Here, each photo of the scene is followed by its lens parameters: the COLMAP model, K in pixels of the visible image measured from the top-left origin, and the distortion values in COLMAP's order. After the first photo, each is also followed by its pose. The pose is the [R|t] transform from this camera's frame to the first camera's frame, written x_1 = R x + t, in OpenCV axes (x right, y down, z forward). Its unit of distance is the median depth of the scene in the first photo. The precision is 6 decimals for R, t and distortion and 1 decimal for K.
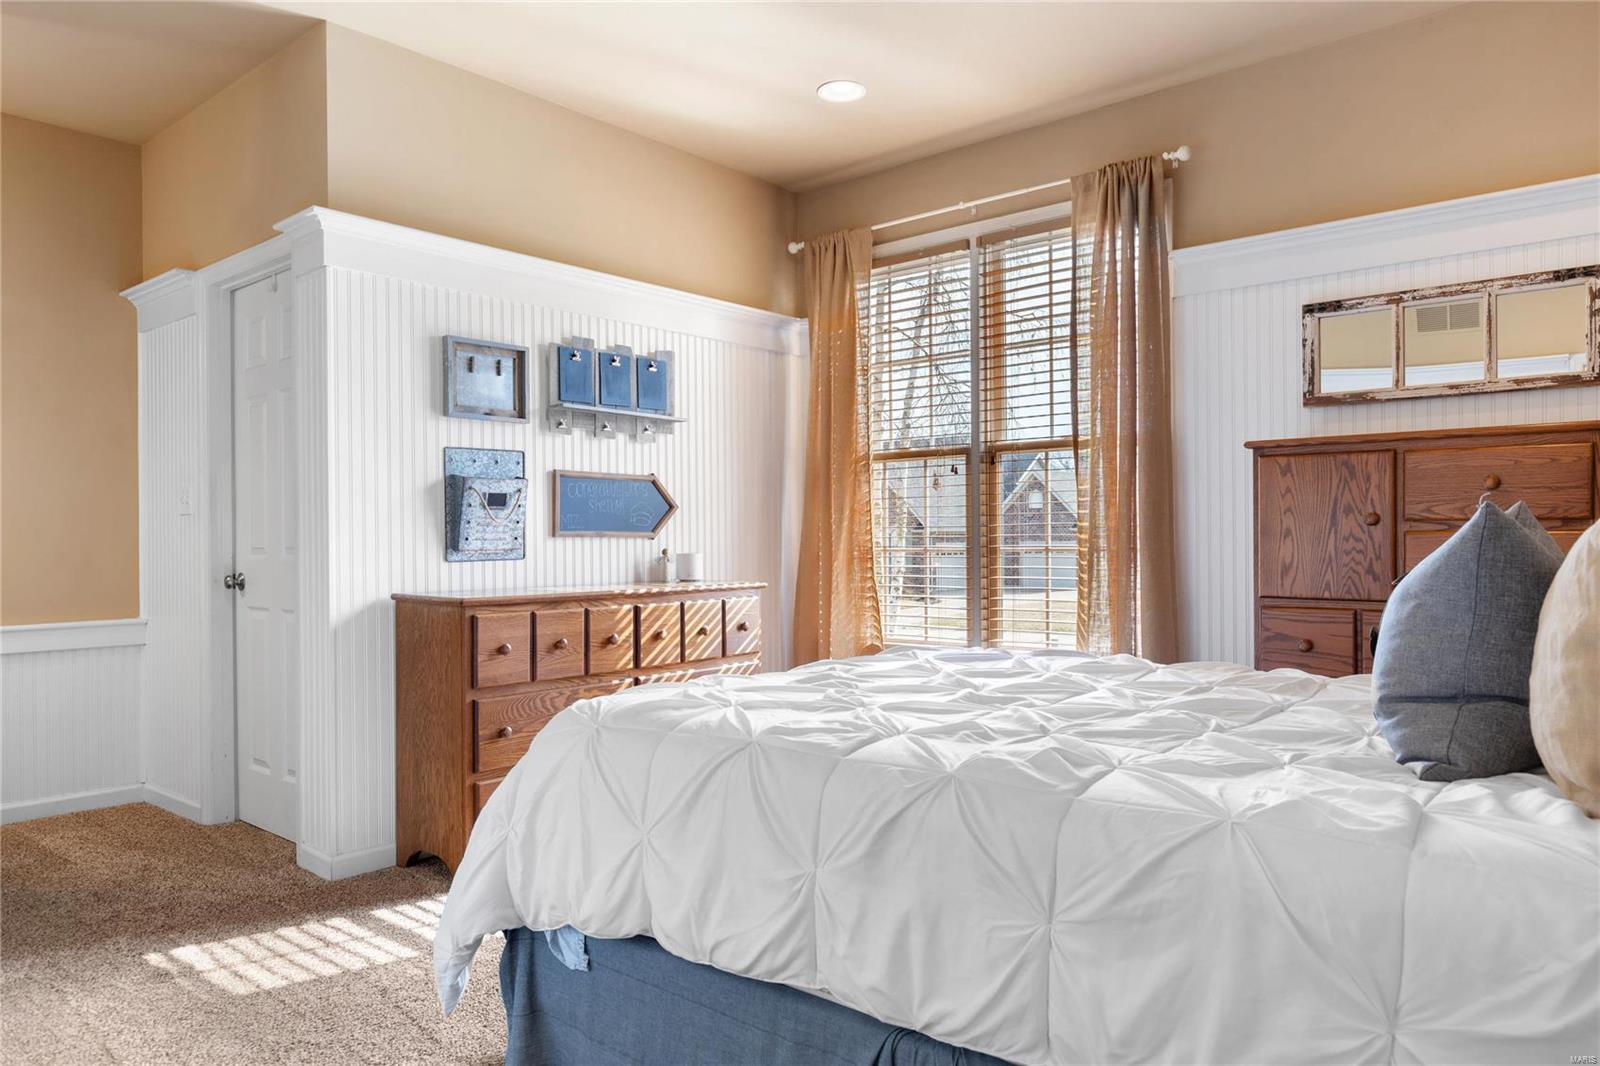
lens RADIAL K [[1086.0, 0, 800.5], [0, 1086.0, 541.2], [0, 0, 1]] dist [0.002289, -0.004532]
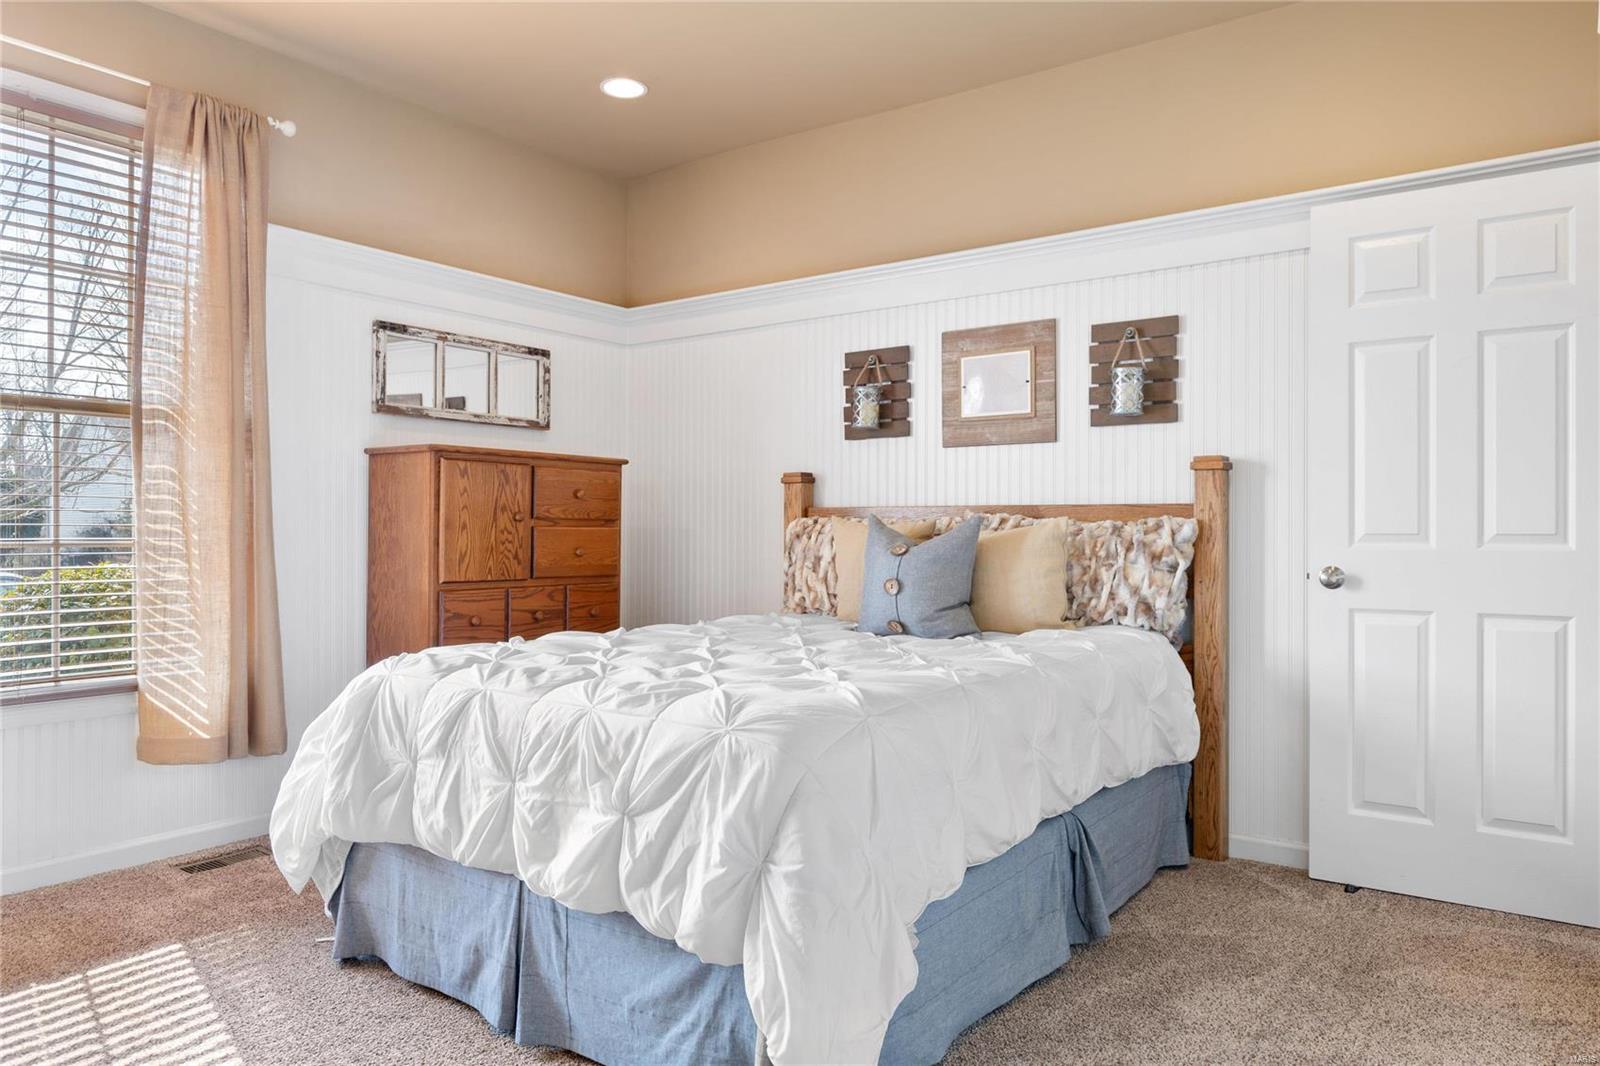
lens RADIAL K [[1086.0, 0, 799.8], [0, 1086.0, 529.5], [0, 0, 1]] dist [0.002289, -0.004532]
pose [[-0.094232, 0.007378, 0.995523, -0.752848], [0.000108, 0.999973, -0.007401, 0.004429], [-0.995550, -0.000590, -0.094231, 0.752386]]
